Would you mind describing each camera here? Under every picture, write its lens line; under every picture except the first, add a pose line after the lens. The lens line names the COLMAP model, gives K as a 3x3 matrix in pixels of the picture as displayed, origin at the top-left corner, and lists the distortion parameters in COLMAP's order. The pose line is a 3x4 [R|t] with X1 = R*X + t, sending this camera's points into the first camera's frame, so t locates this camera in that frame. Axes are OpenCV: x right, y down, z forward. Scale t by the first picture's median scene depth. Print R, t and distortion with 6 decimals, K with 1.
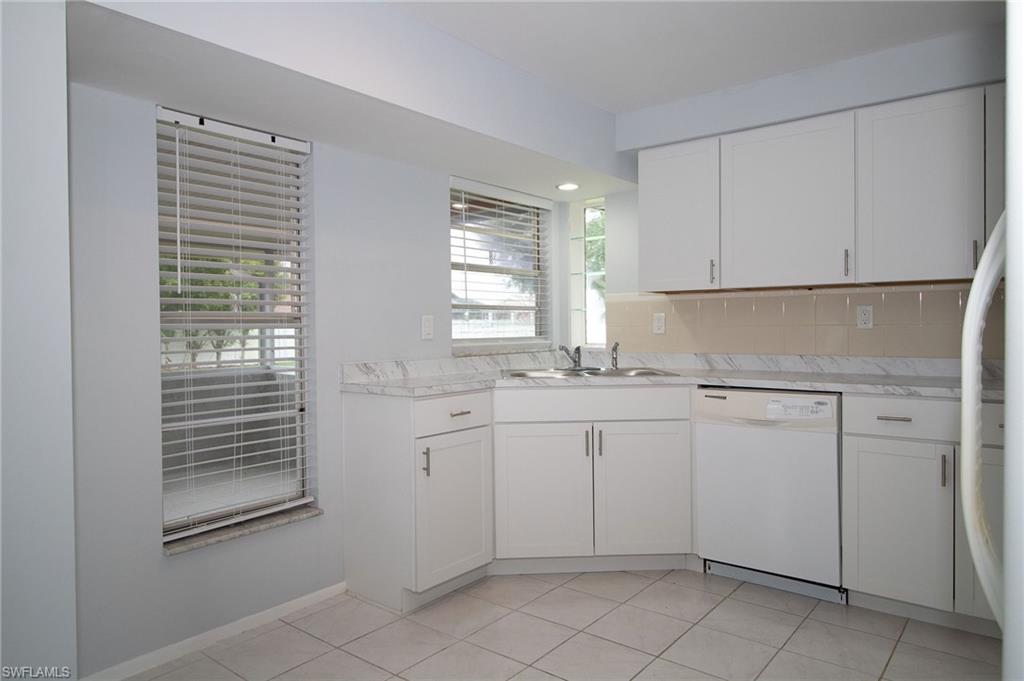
lens RADIAL K [[665.1, 0, 511.8], [0, 665.1, 332.6], [0, 0, 1]] dist [0.013721, -0.017090]
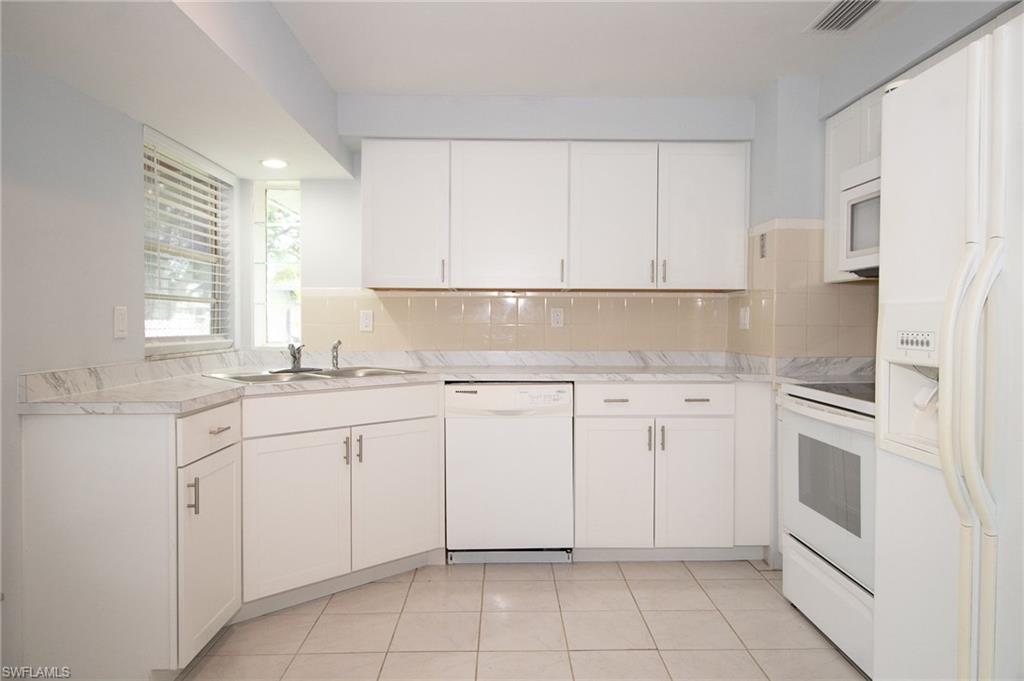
lens RADIAL K [[665.1, 0, 510.2], [0, 665.1, 336.2], [0, 0, 1]] dist [0.013721, -0.017090]
pose [[0.768585, -0.002029, 0.639744, -0.294306], [-0.002052, 0.999982, 0.005636, 0.003474], [-0.639744, -0.005644, 0.768567, 0.153082]]
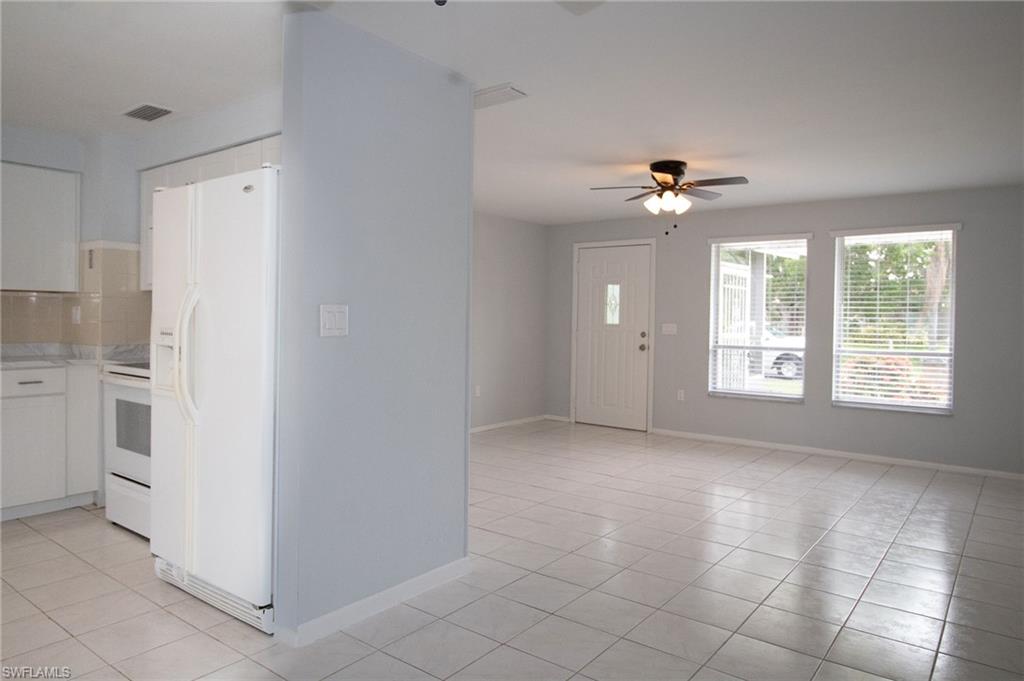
lens RADIAL K [[665.1, 0, 515.3], [0, 665.1, 333.1], [0, 0, 1]] dist [0.013721, -0.017090]
pose [[-0.018891, -0.012345, 0.999745, -0.684735], [-0.003058, 0.999920, 0.012289, -0.003896], [-0.999817, -0.002825, -0.018927, -0.128821]]
